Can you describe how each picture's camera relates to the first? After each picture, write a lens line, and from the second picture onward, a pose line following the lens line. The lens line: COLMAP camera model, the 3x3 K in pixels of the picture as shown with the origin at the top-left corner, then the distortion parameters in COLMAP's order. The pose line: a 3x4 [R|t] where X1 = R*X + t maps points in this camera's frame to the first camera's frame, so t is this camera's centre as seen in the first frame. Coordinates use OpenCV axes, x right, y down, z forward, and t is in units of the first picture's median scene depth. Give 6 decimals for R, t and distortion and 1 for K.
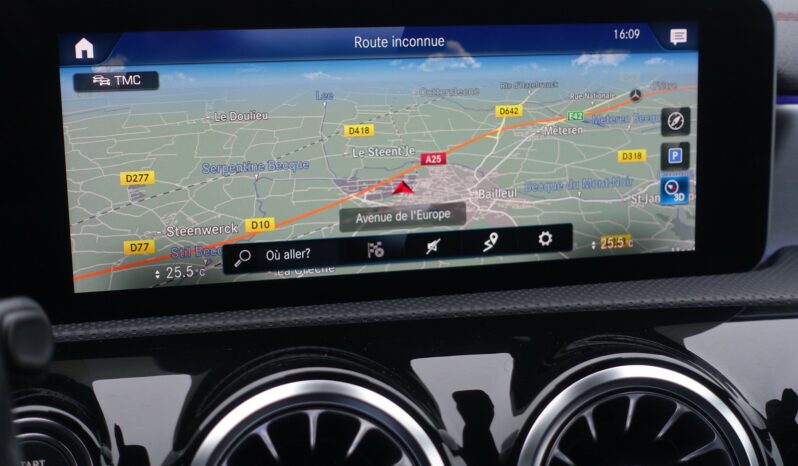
lens RADIAL K [[1169.3, 0, 396.0], [0, 1169.3, 229.5], [0, 0, 1]] dist [-0.038855, 0.000000]
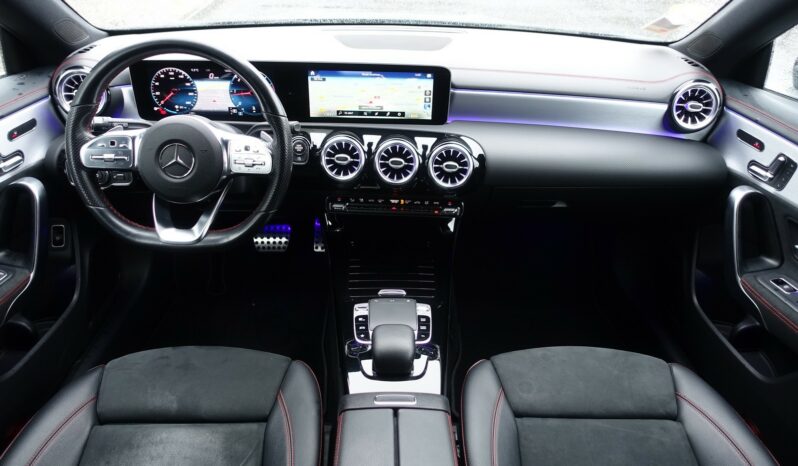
lens RADIAL K [[552.0, 0, 399.6], [0, 552.0, 232.0], [0, 0, 1]] dist [-0.006882, -0.000575]
pose [[0.973375, 0.142089, -0.179867, 0.687344], [-0.081167, 0.947508, 0.309257, -0.271484], [0.214367, -0.286424, 0.933814, -1.520500]]
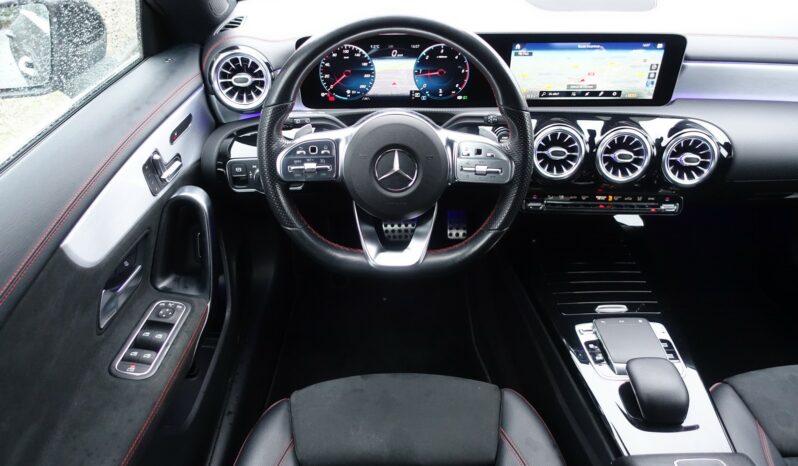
lens RADIAL K [[552.0, 0, 397.1], [0, 552.0, 237.7], [0, 0, 1]] dist [-0.006882, -0.000575]
pose [[0.973612, 0.140854, -0.179554, -0.224394], [-0.054778, 0.908036, 0.415295, -0.329504], [0.221537, -0.394500, 0.891791, -1.259276]]
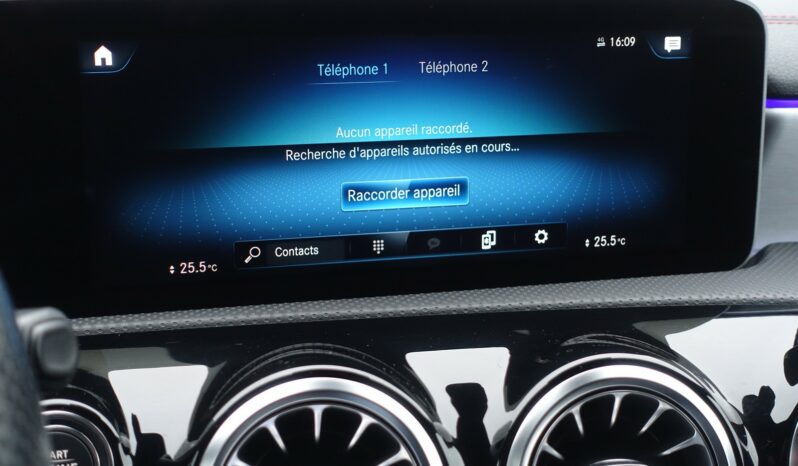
lens RADIAL K [[1169.3, 0, 398.7], [0, 1169.3, 234.2], [0, 0, 1]] dist [-0.038855, 0.000000]
pose [[0.999918, 0.011796, -0.005067, 0.005695], [-0.011556, 0.998913, 0.045152, -0.043495], [0.005595, -0.045090, 0.998967, -0.052301]]
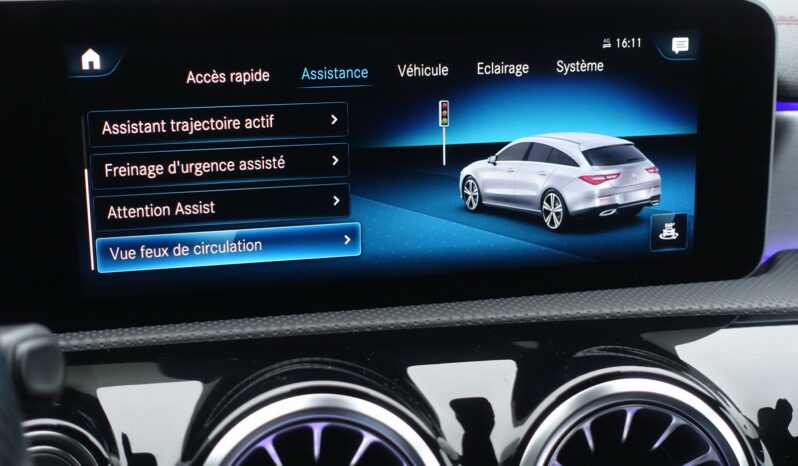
lens RADIAL K [[1169.3, 0, 400.5], [0, 1169.3, 234.0], [0, 0, 1]] dist [-0.038855, 0.000000]
pose [[0.999972, 0.006195, 0.004307, -0.002964], [-0.006359, 0.999220, 0.038970, -0.043463], [-0.004063, -0.038996, 0.999231, -0.013058]]
